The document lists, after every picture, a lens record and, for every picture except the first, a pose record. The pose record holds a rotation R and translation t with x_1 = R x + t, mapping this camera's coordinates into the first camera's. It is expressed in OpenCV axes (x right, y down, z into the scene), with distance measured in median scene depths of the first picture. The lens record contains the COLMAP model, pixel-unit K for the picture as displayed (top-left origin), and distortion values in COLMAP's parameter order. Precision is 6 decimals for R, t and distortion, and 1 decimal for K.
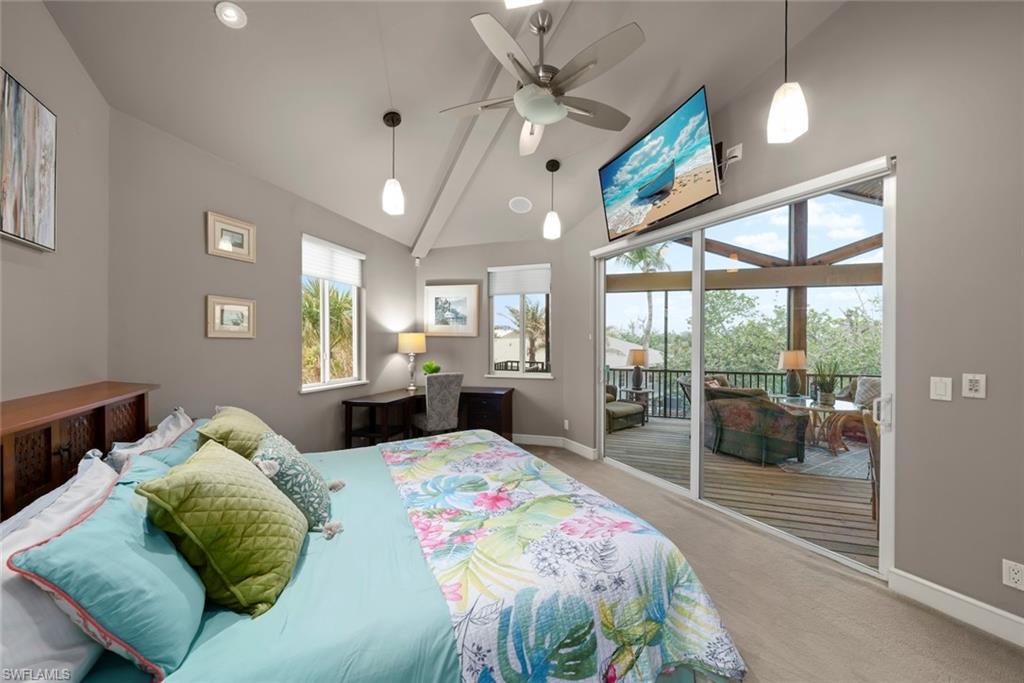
lens RADIAL K [[355.2, 0, 508.5], [0, 355.2, 342.8], [0, 0, 1]] dist [0.000116, -0.000031]
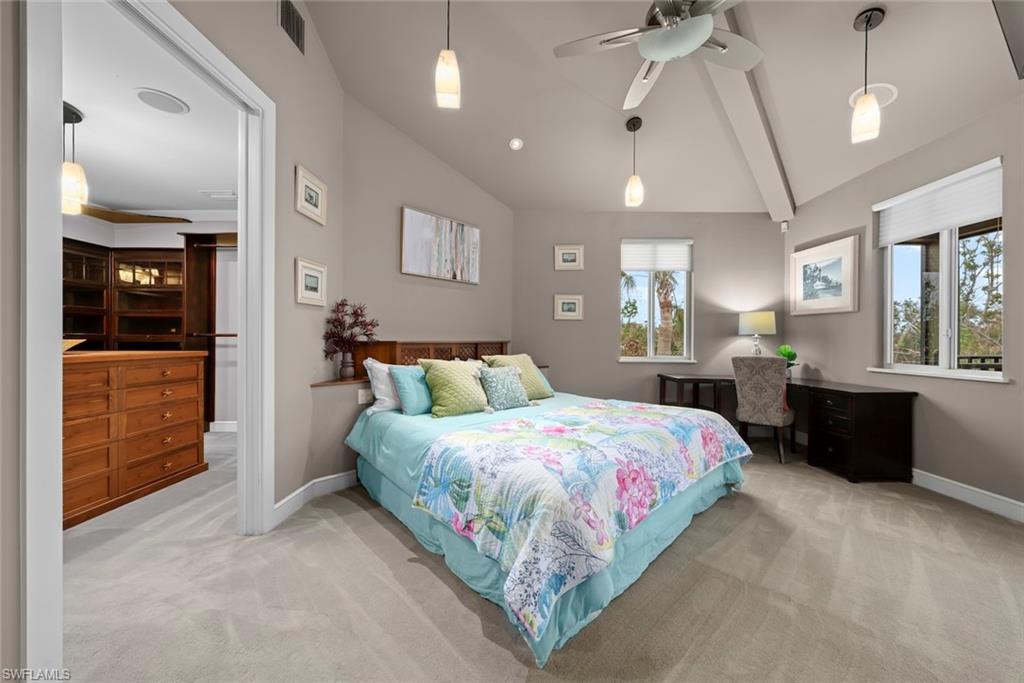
lens RADIAL K [[355.2, 0, 509.1], [0, 355.2, 338.0], [0, 0, 1]] dist [0.000116, -0.000031]
pose [[0.281342, -0.000610, -0.959607, 0.384840], [-0.007794, 0.999965, -0.002921, 0.042323], [0.959576, 0.008300, 0.281327, 0.167440]]
